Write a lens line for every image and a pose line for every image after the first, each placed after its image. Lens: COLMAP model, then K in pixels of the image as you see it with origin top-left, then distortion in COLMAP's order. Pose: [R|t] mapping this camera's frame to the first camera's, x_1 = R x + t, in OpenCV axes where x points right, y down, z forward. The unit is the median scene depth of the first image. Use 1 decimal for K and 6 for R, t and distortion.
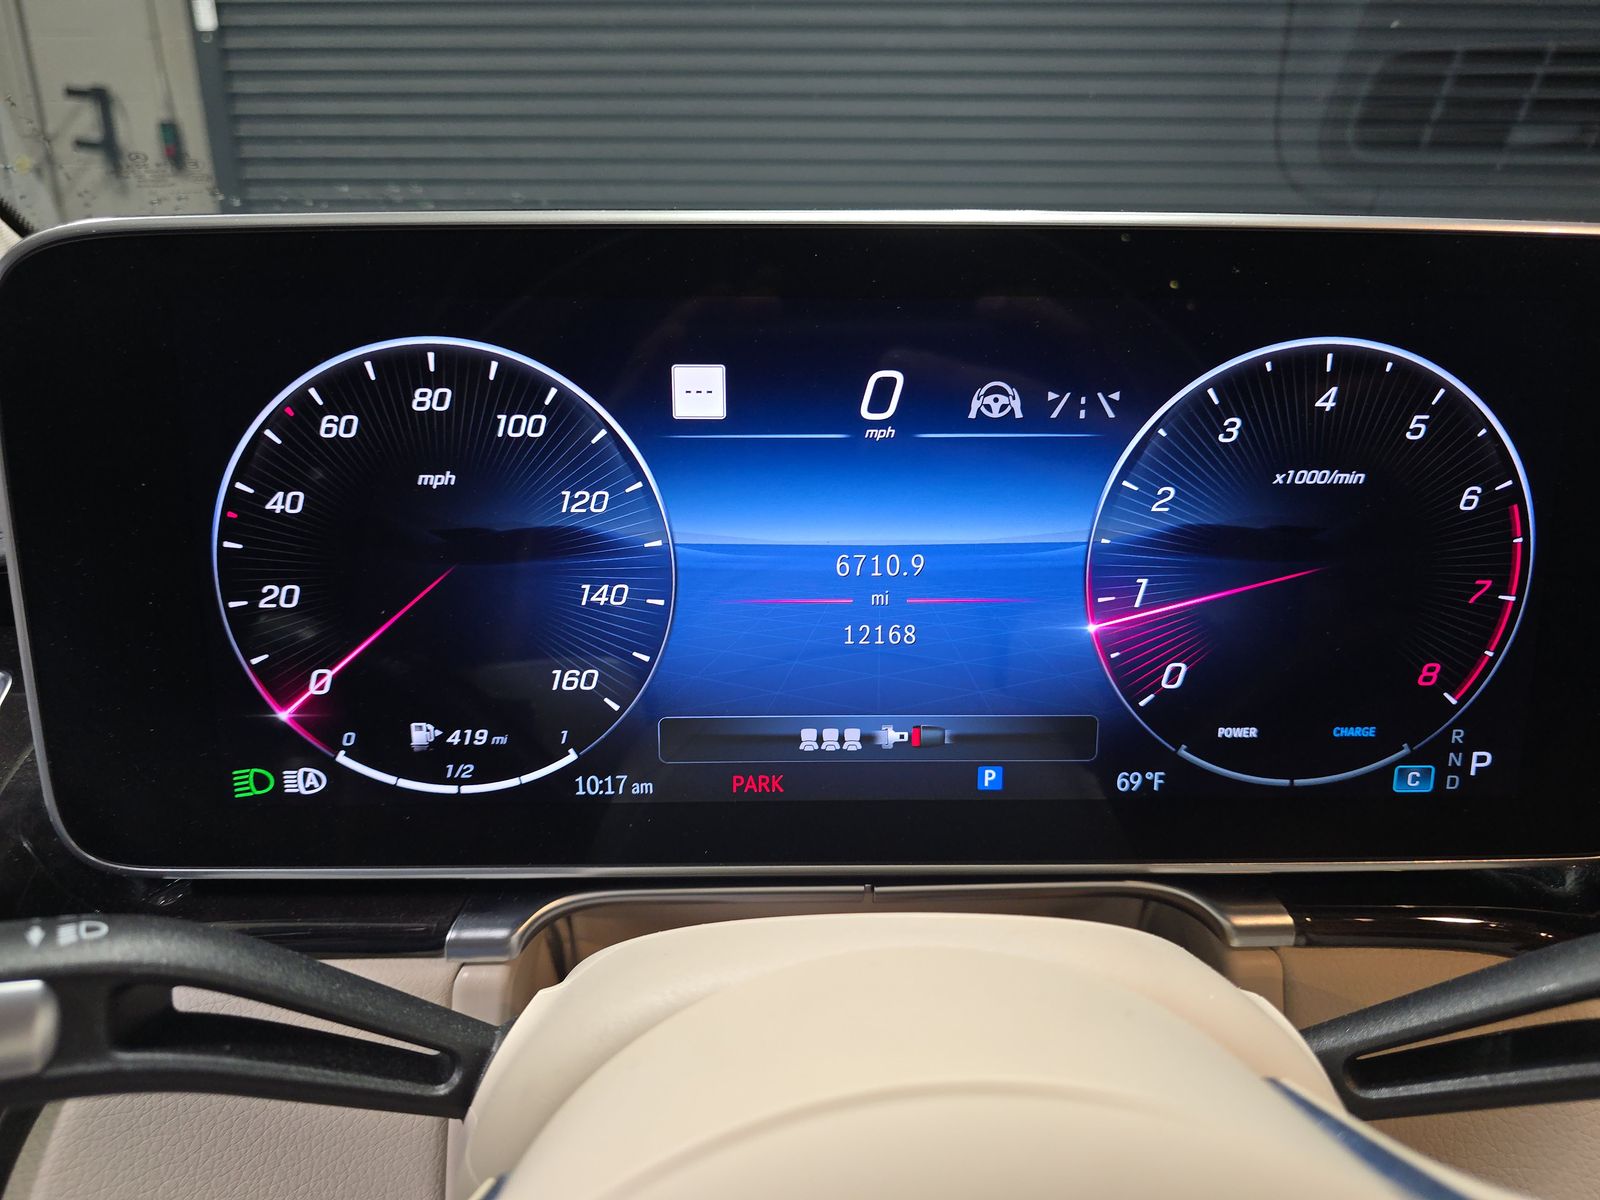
lens RADIAL K [[1072.6, 0, 795.0], [0, 1072.6, 611.1], [0, 0, 1]] dist [0.017318, -0.014183]
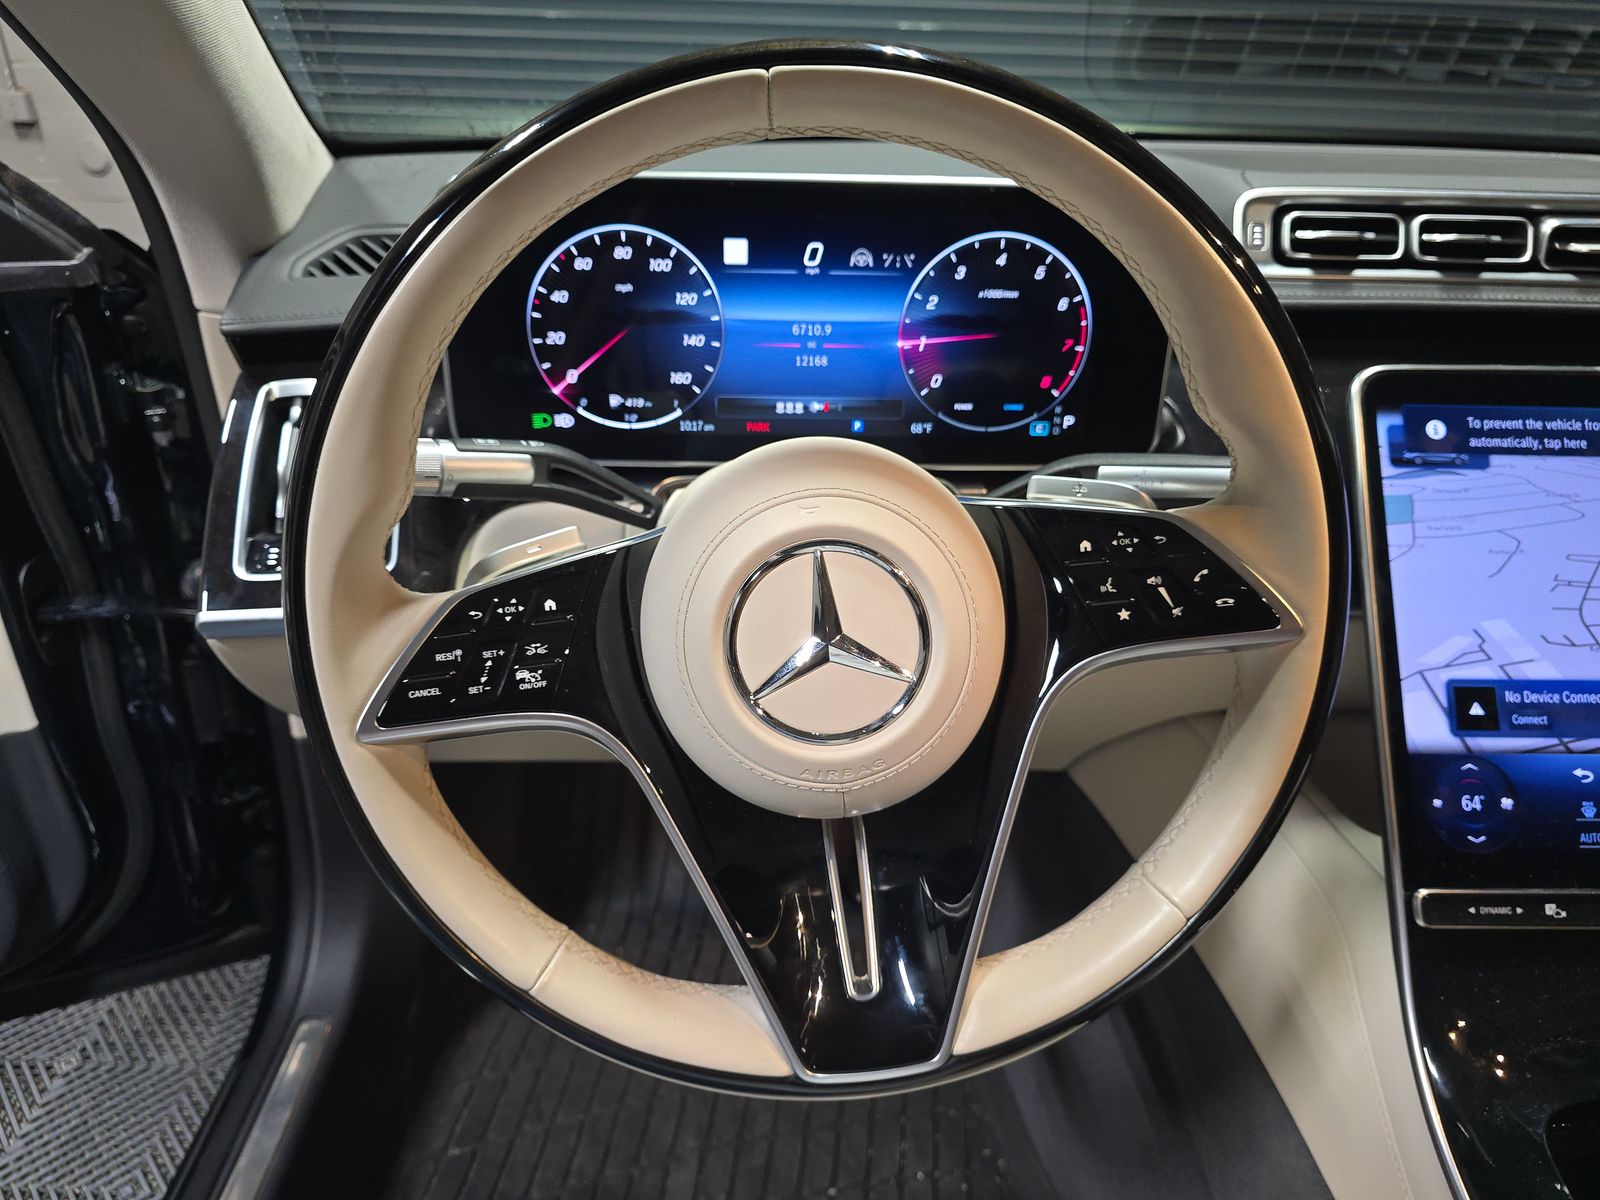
lens RADIAL K [[1072.6, 0, 790.2], [0, 1072.6, 607.7], [0, 0, 1]] dist [0.017318, -0.014183]
pose [[0.999617, 0.012367, 0.024748, -0.018571], [-0.016304, 0.986026, 0.165792, 0.168837], [-0.022351, -0.166132, 0.985850, -1.417703]]
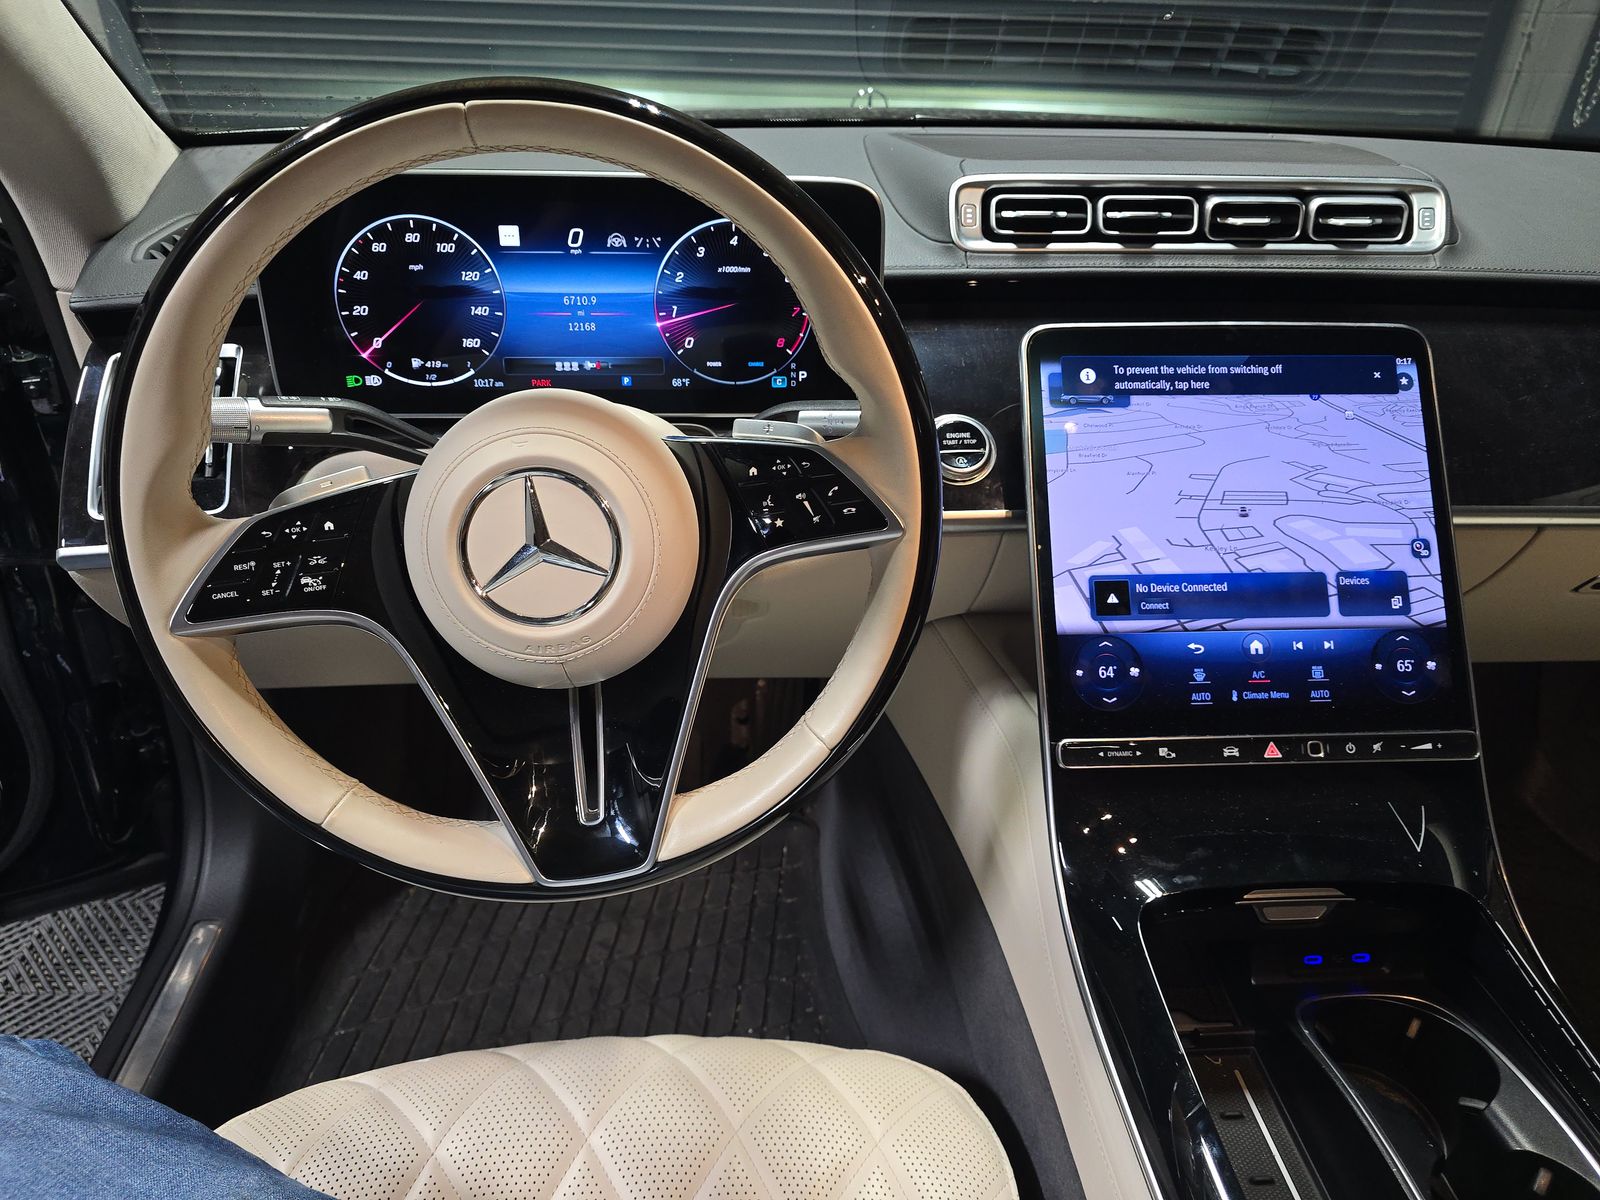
lens RADIAL K [[1072.6, 0, 800.9], [0, 1072.6, 608.9], [0, 0, 1]] dist [0.017318, -0.014183]
pose [[0.996730, -0.017485, 0.078885, 0.421505], [0.001248, 0.979520, 0.201344, 0.182606], [-0.080790, -0.200587, 0.976339, -1.958622]]
